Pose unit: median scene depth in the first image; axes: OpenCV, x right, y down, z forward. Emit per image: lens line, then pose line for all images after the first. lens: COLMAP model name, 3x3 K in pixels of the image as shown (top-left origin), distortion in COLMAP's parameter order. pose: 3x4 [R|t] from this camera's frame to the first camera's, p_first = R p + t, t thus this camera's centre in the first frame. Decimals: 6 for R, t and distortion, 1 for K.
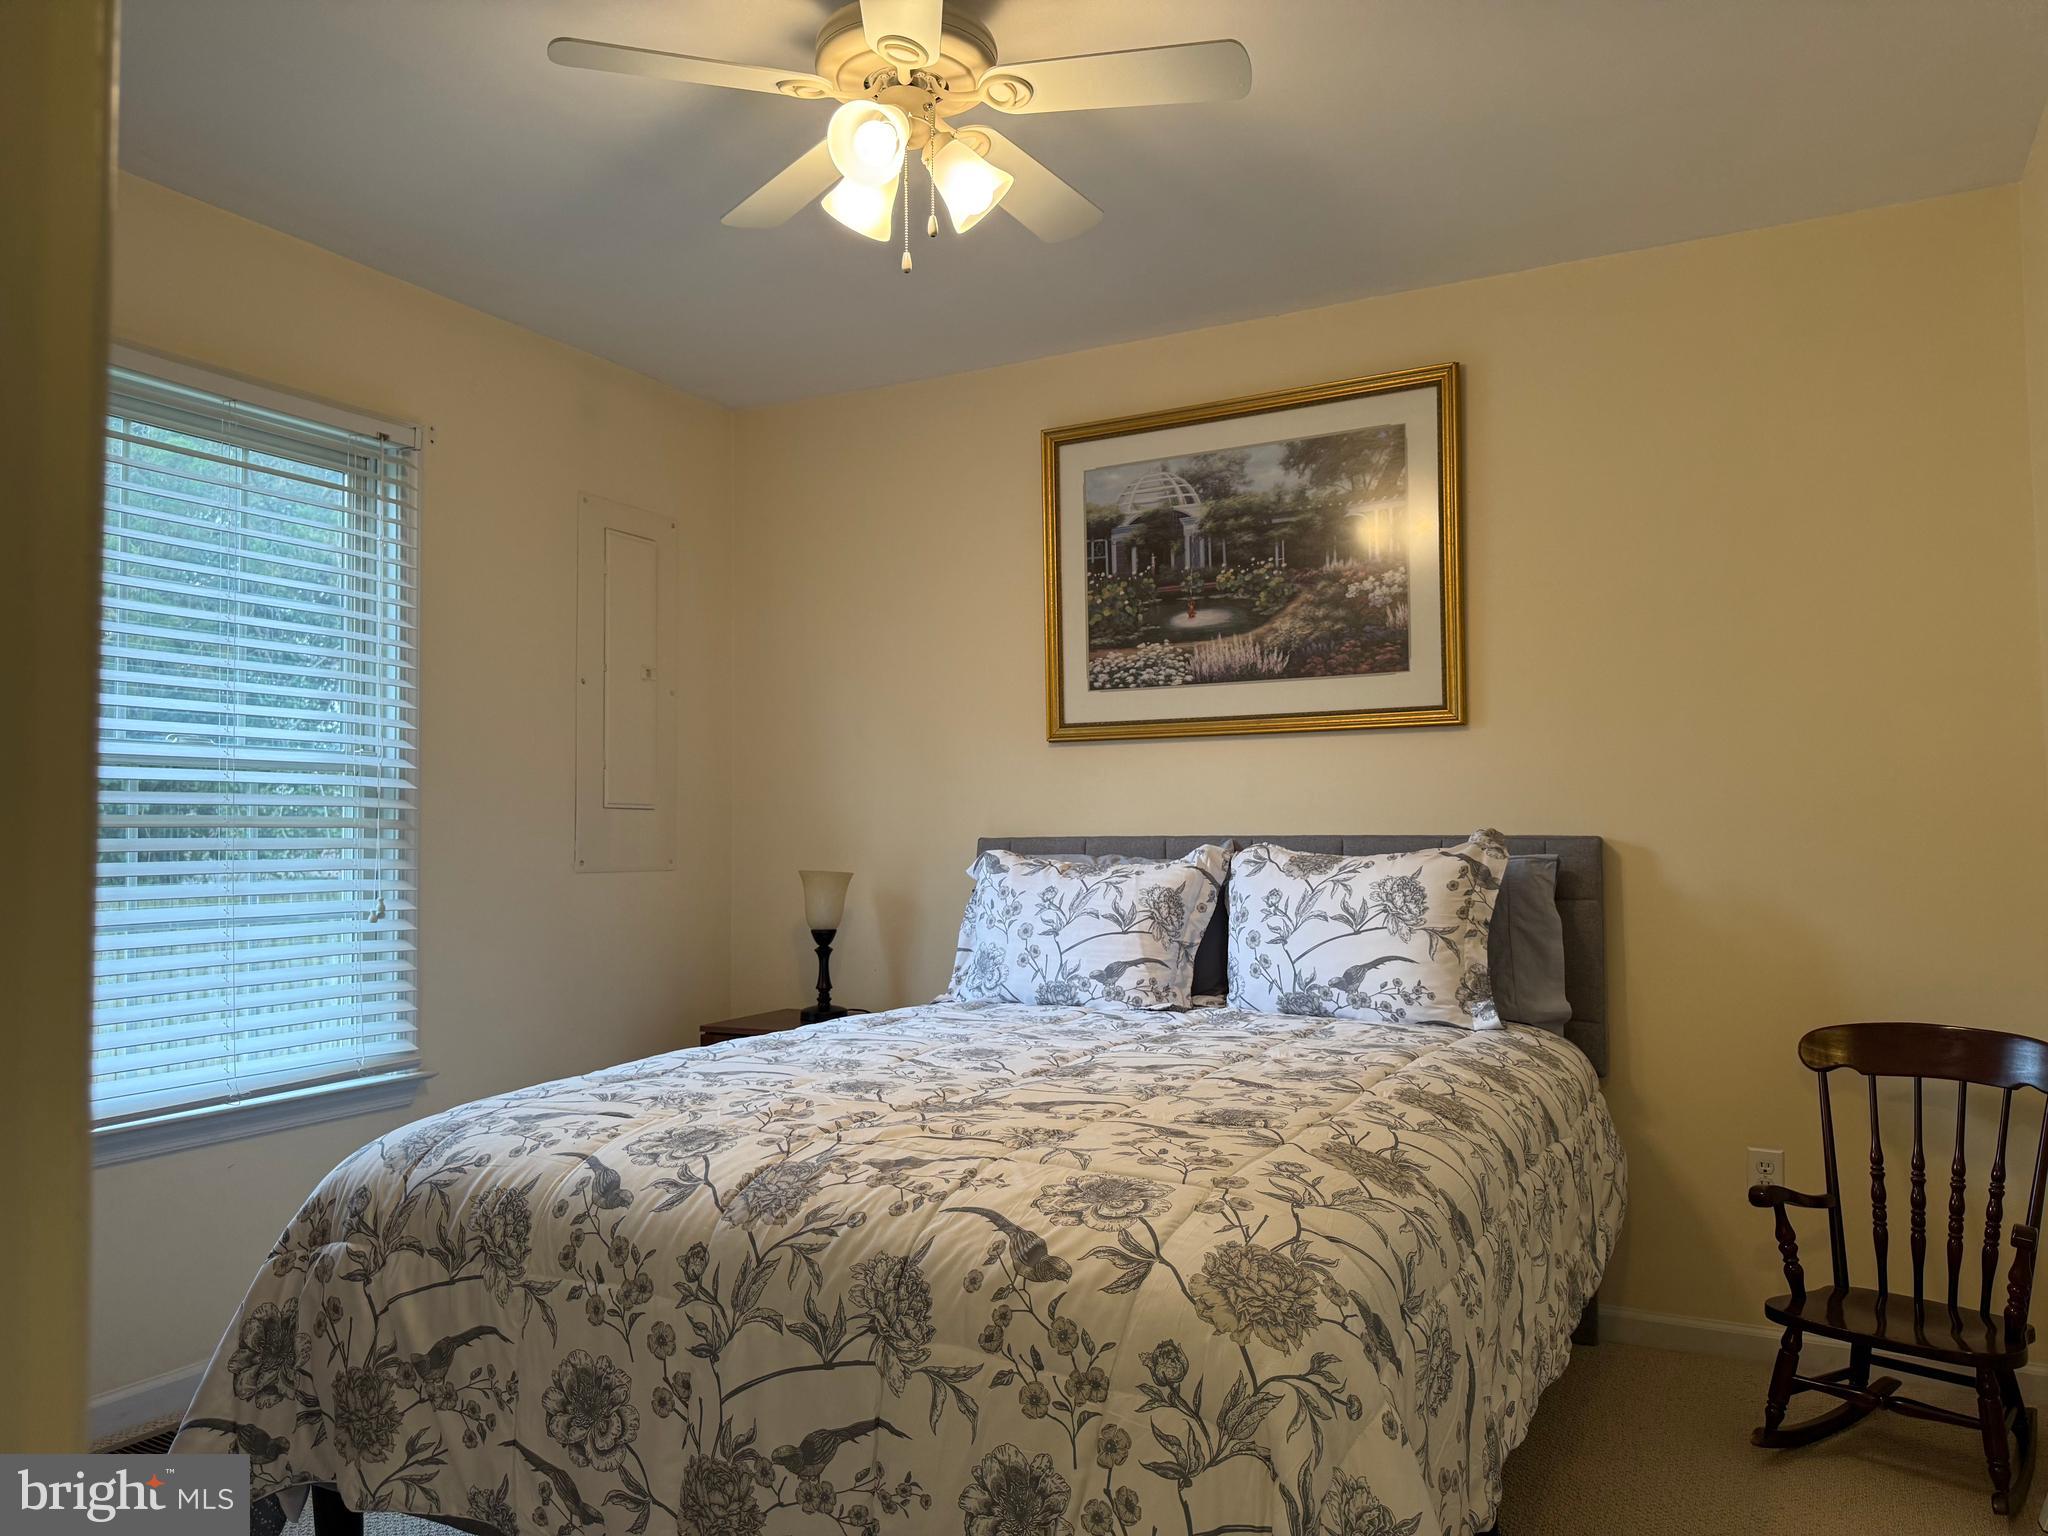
lens RADIAL K [[1441.5, 0, 1024.0], [0, 1441.5, 768.0], [0, 0, 1]] dist [0.096364, -0.102104]
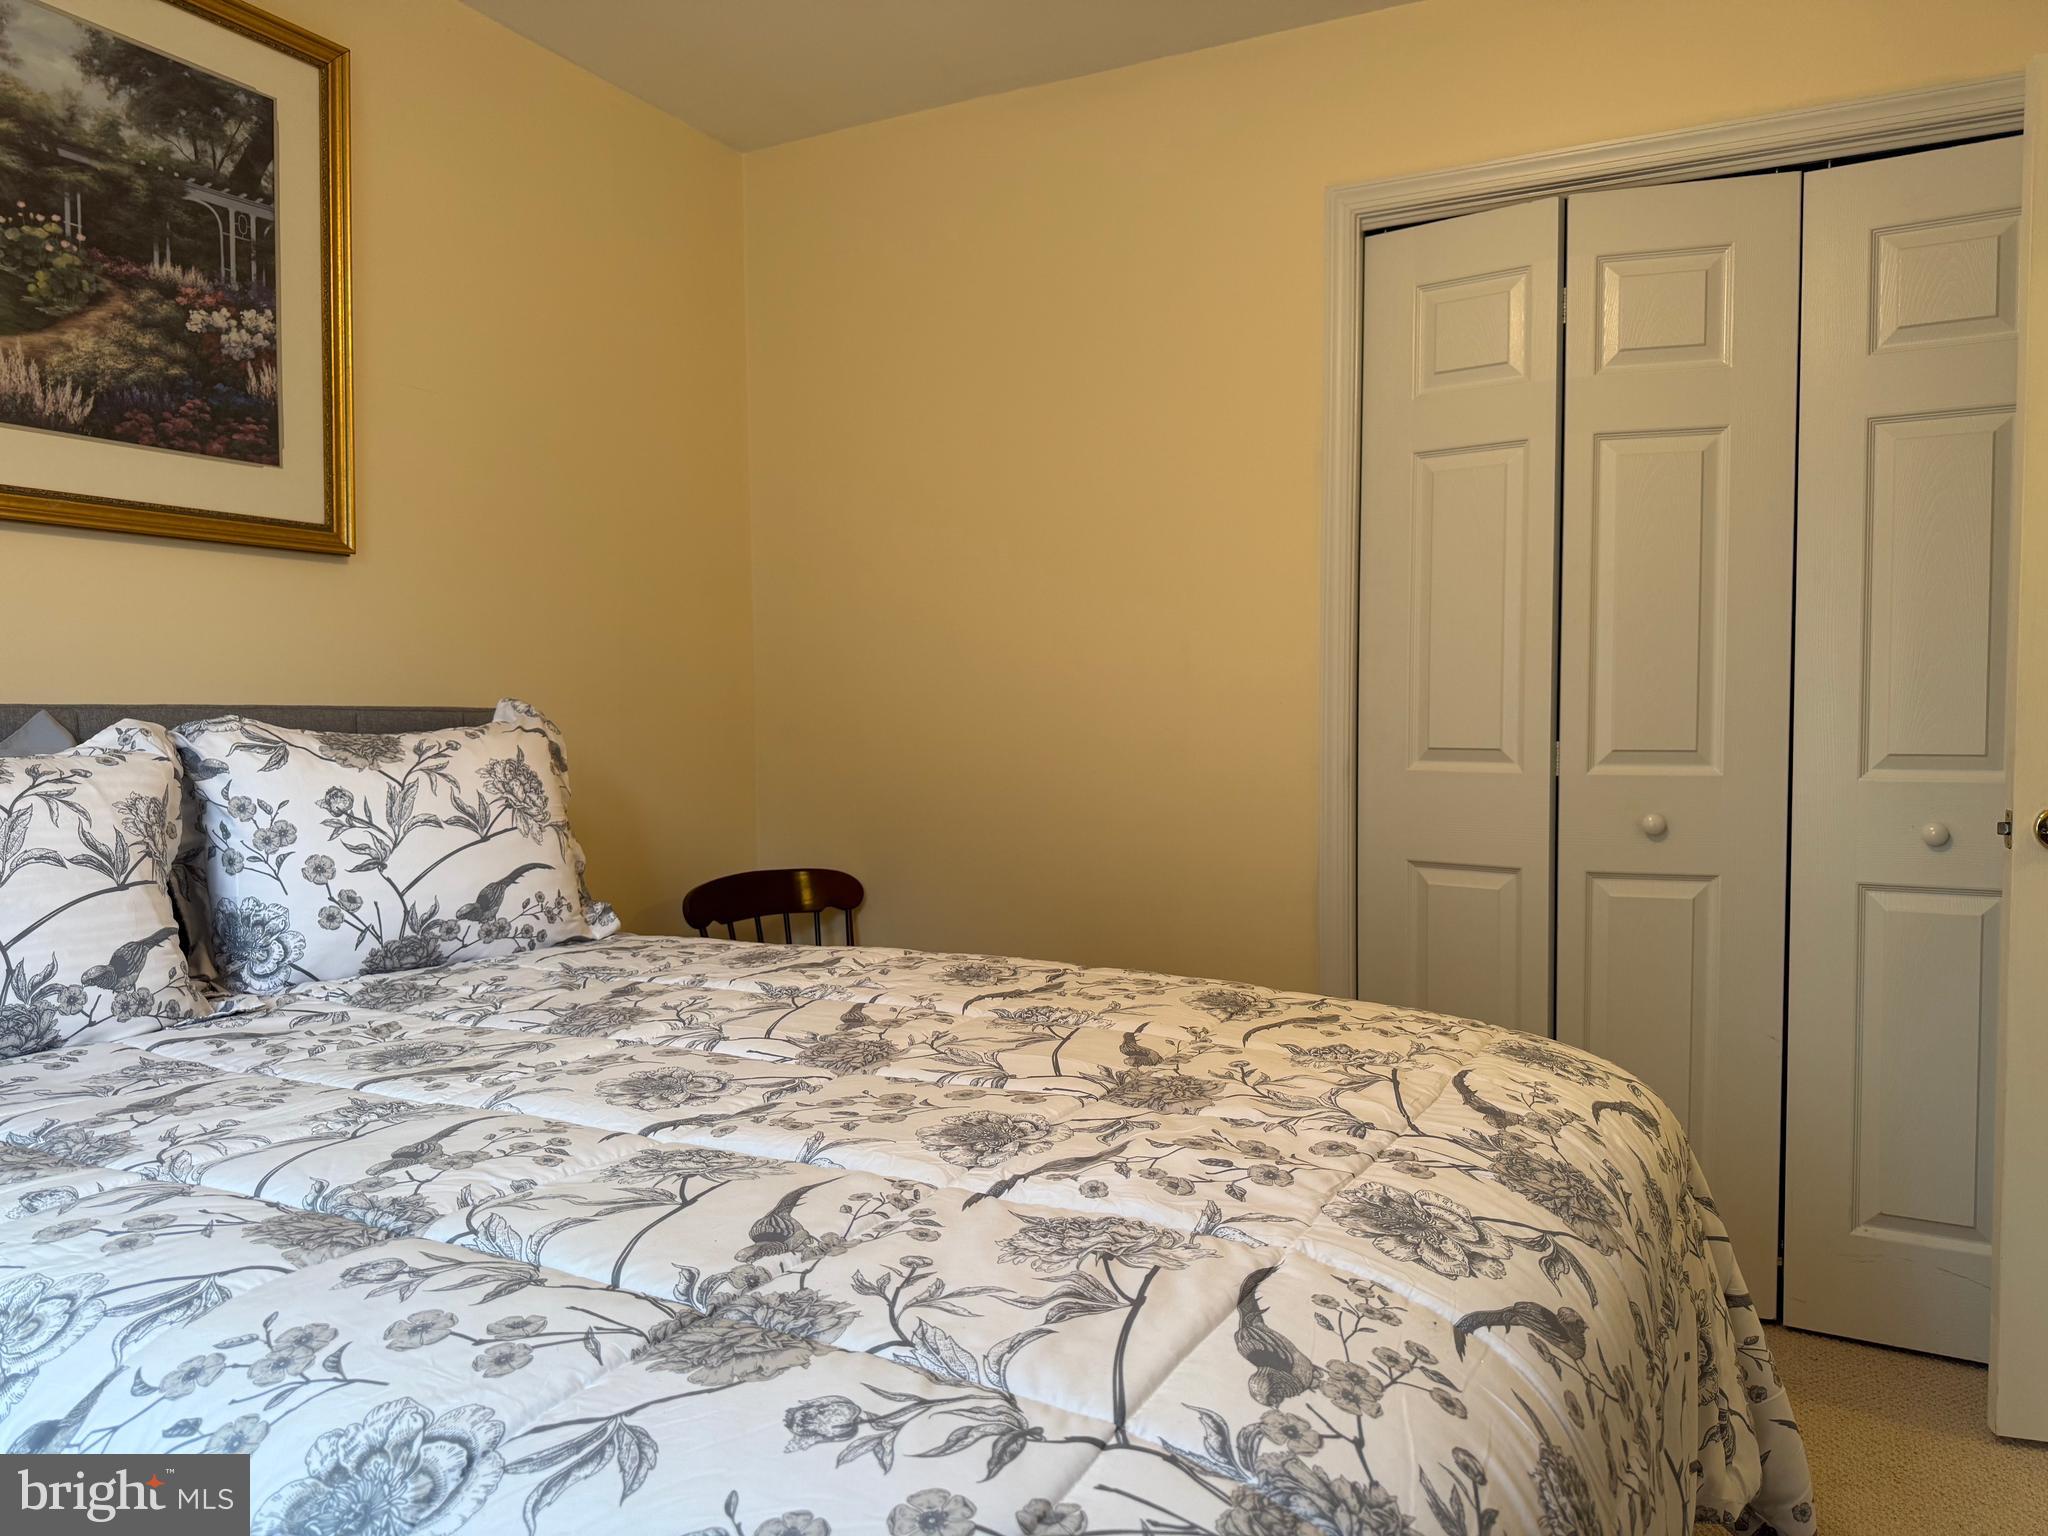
lens RADIAL K [[1441.5, 0, 1024.0], [0, 1441.5, 768.0], [0, 0, 1]] dist [0.096364, -0.102104]
pose [[-0.011776, -0.028395, 0.999527, -0.461109], [-0.041523, 0.998748, 0.027884, 0.043266], [-0.999068, -0.041175, -0.012940, 0.685309]]
